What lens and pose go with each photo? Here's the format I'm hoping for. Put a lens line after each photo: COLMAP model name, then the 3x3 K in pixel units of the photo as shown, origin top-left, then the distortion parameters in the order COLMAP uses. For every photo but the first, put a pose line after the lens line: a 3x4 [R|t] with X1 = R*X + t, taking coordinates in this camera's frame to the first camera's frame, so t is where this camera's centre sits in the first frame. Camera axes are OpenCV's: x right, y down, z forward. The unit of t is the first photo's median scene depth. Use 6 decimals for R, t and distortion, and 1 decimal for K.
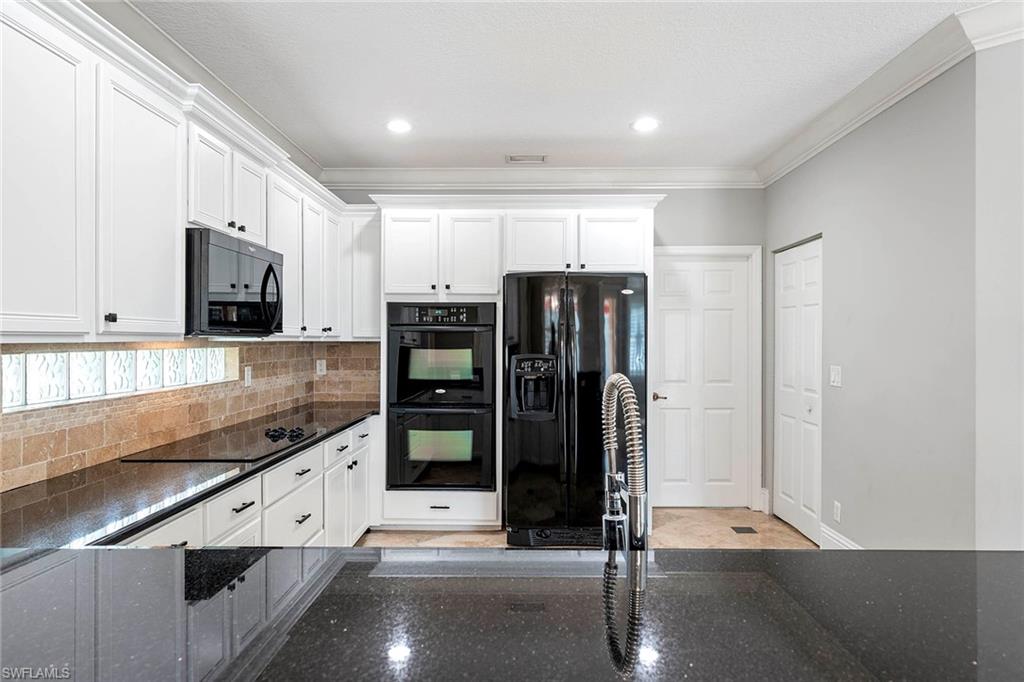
lens RADIAL K [[582.7, 0, 505.5], [0, 582.7, 343.2], [0, 0, 1]] dist [-0.027072, 0.001414]
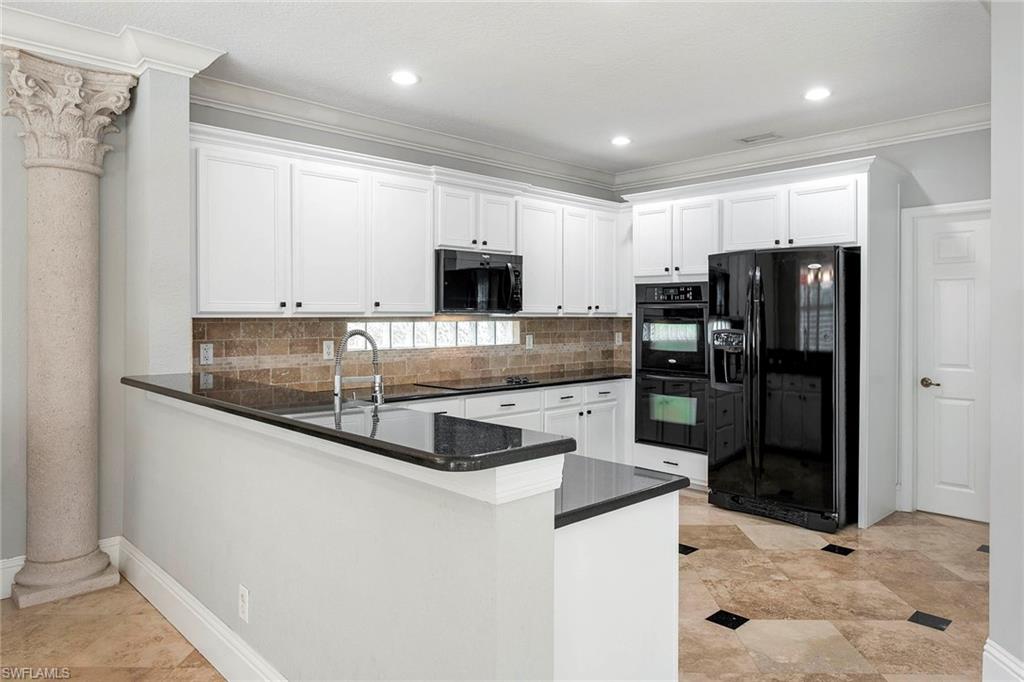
lens RADIAL K [[677.5, 0, 543.4], [0, 677.5, 321.2], [0, 0, 1]] dist [-0.005412, -0.016233]
pose [[0.706564, 0.006328, -0.707621, 0.671113], [-0.004879, 0.999980, 0.004070, 0.000497], [0.707632, 0.000577, 0.706581, -0.114883]]
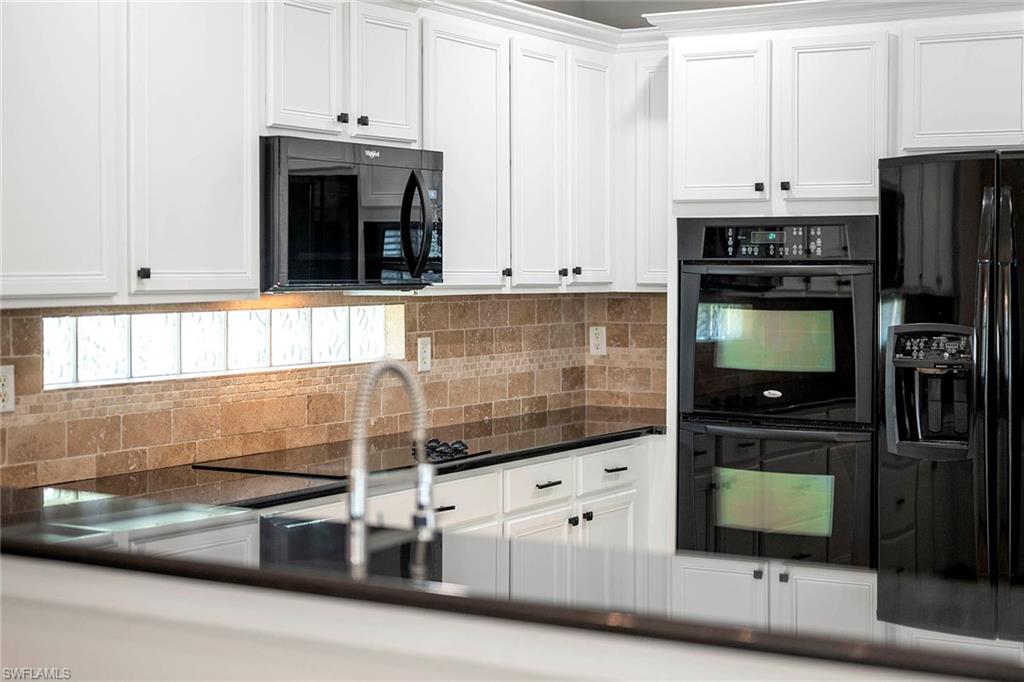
lens RADIAL K [[1633.2, 0, 572.2], [0, 1633.2, 297.7], [0, 0, 1]] dist [0.015952, 0.000000]
pose [[0.861929, 0.008549, -0.506957, 0.476613], [-0.001051, 0.999886, 0.015075, -0.022465], [0.507028, -0.012461, 0.861840, -0.316360]]
